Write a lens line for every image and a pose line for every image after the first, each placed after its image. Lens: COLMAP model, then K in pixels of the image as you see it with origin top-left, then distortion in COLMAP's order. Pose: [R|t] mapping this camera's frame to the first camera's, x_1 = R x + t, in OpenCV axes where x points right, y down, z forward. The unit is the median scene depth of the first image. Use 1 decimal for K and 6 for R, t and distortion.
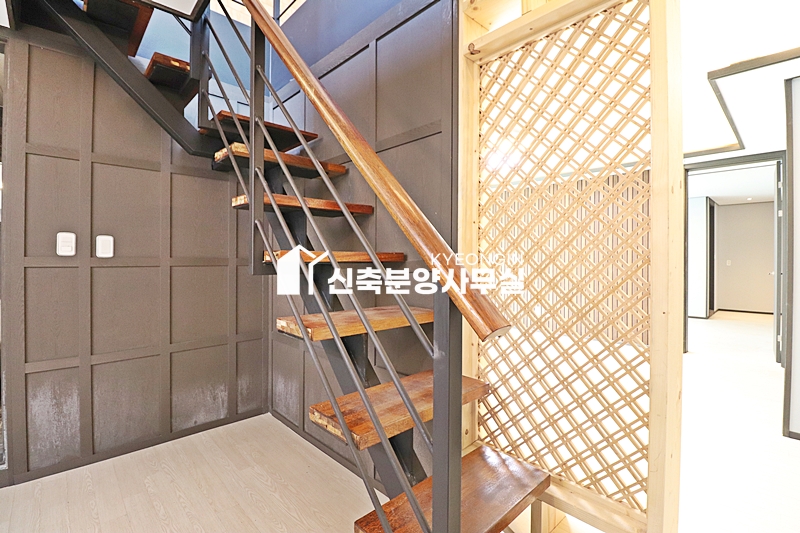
lens RADIAL K [[374.1, 0, 391.8], [0, 374.1, 258.7], [0, 0, 1]] dist [0.000342, 0.000178]
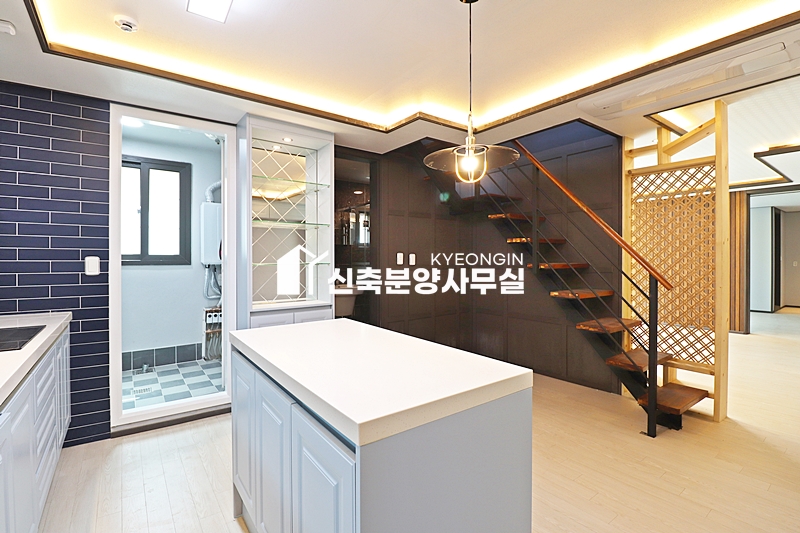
lens RADIAL K [[376.8, 0, 401.4], [0, 376.8, 259.3], [0, 0, 1]] dist [0.000371, -0.001068]
pose [[0.995123, -0.003182, -0.098588, -0.885283], [0.003449, 0.999991, 0.002539, -0.052240], [0.098579, -0.002867, 0.995125, -1.316430]]
